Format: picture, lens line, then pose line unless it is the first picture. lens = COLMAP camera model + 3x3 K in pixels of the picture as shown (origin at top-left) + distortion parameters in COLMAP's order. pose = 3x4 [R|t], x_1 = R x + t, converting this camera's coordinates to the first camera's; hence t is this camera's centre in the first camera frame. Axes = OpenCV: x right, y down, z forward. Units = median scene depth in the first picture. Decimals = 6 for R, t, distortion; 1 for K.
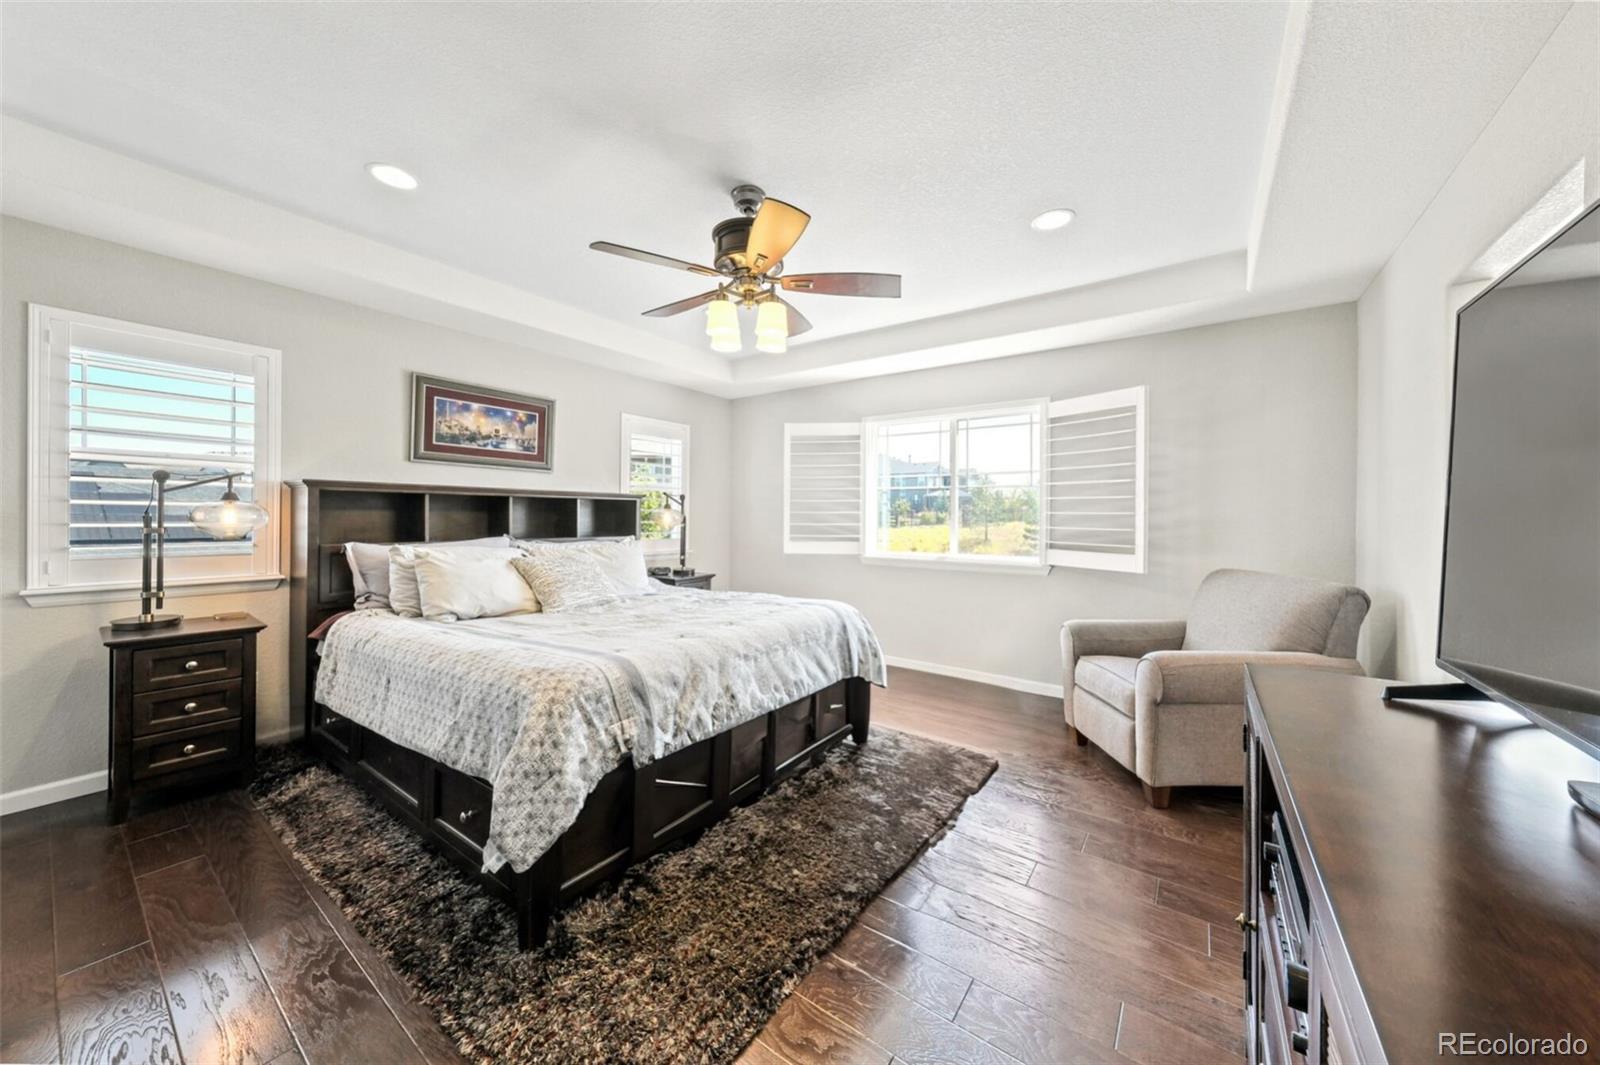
lens RADIAL K [[552.9, 0, 805.5], [0, 552.9, 518.5], [0, 0, 1]] dist [0.000374, 0.000057]
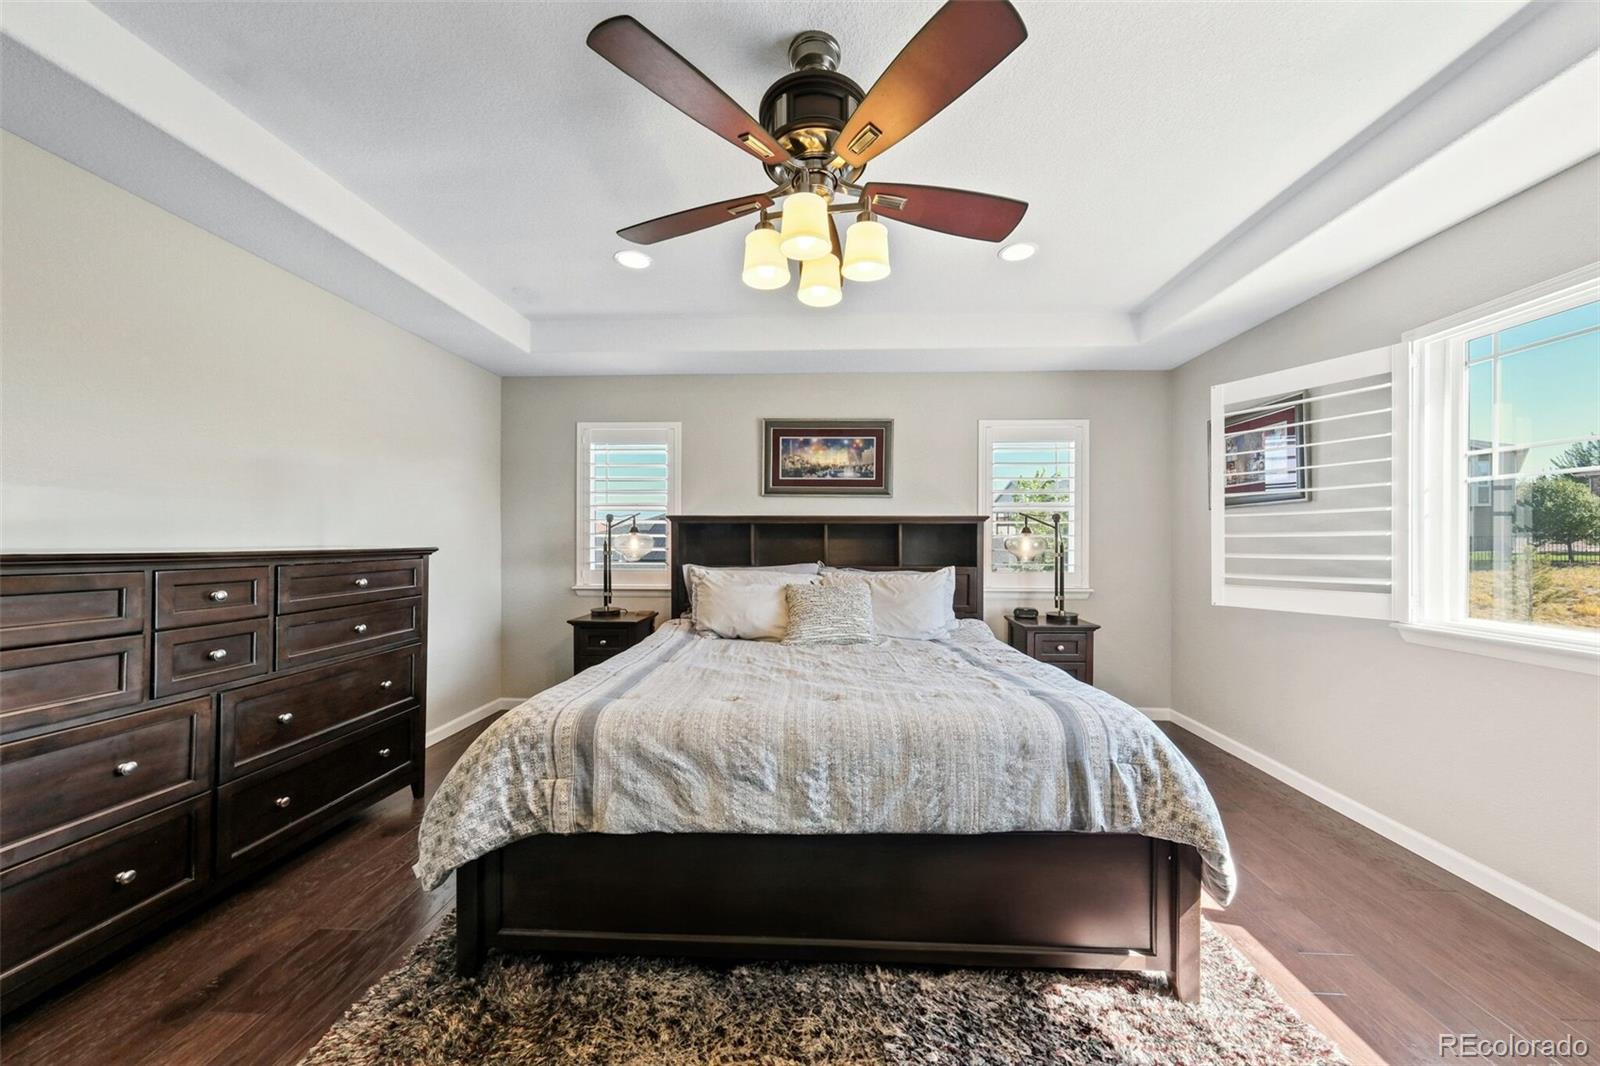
lens RADIAL K [[554.6, 0, 809.9], [0, 554.6, 543.3], [0, 0, 1]] dist [-0.000355, 0.000046]
pose [[0.544047, -0.003224, -0.839049, 0.297258], [-0.000830, 0.999990, -0.004381, 0.000771], [0.839054, 0.003080, 0.544039, 0.417328]]
